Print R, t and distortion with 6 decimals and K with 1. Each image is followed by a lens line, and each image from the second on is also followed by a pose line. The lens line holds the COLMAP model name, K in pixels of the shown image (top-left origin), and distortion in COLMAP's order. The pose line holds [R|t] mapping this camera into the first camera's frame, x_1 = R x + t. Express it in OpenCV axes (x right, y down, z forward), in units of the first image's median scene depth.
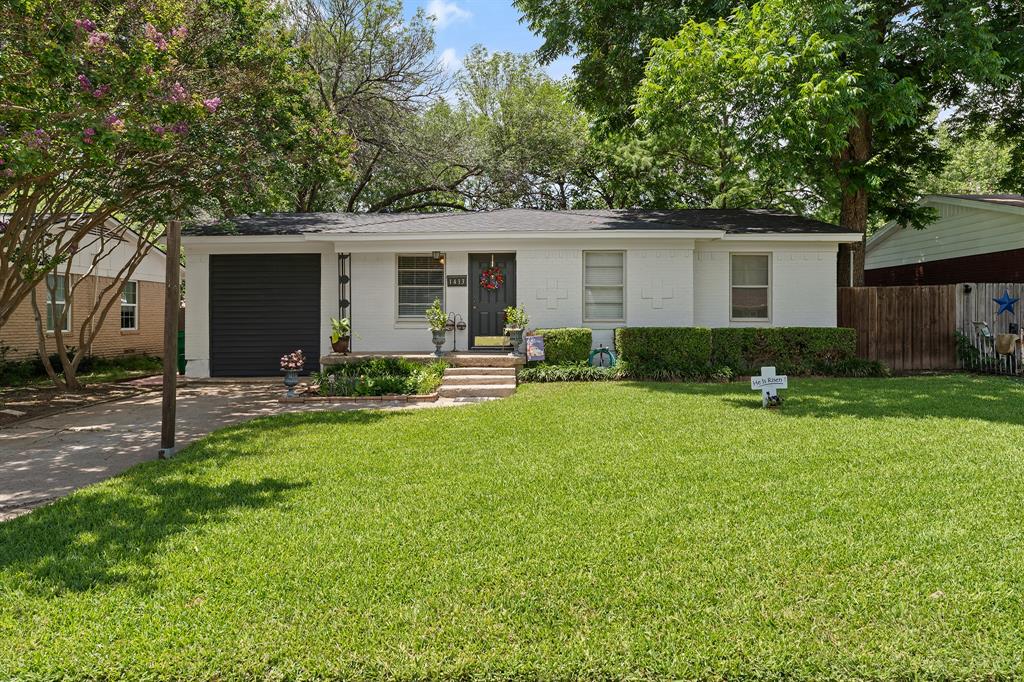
lens RADIAL K [[621.1, 0, 506.3], [0, 621.1, 317.2], [0, 0, 1]] dist [0.000302, 0.001128]
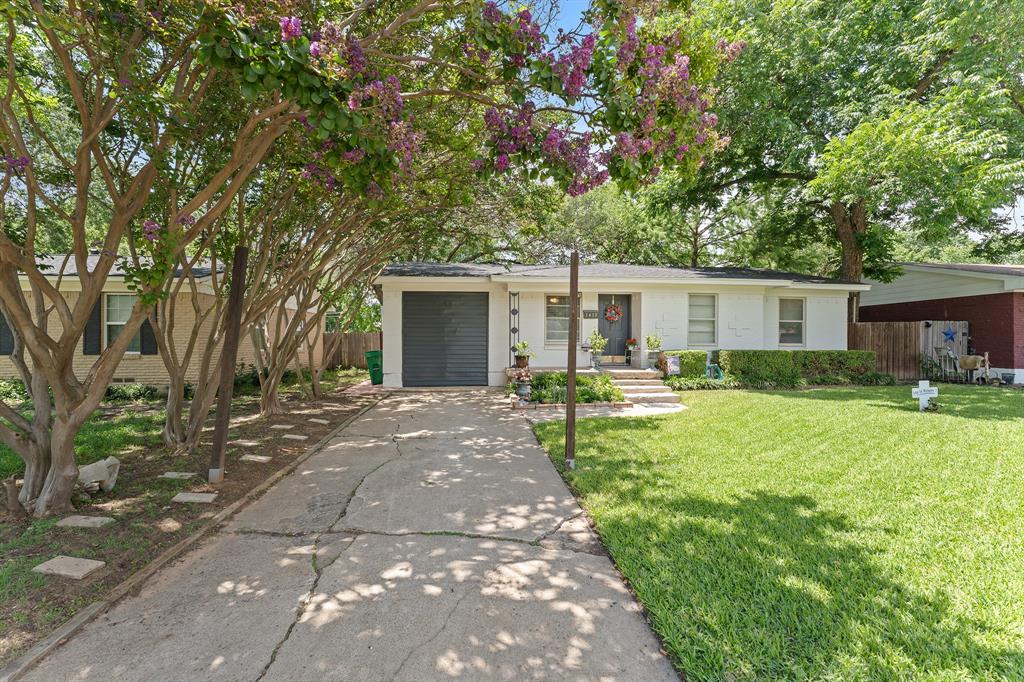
lens RADIAL K [[410.3, 0, 509.3], [0, 410.3, 338.4], [0, 0, 1]] dist [-0.002795, -0.000161]
pose [[0.994190, 0.007978, 0.107343, -0.352523], [-0.007374, 0.999955, -0.006024, 0.000266], [-0.107386, 0.005197, 0.994204, 0.137512]]
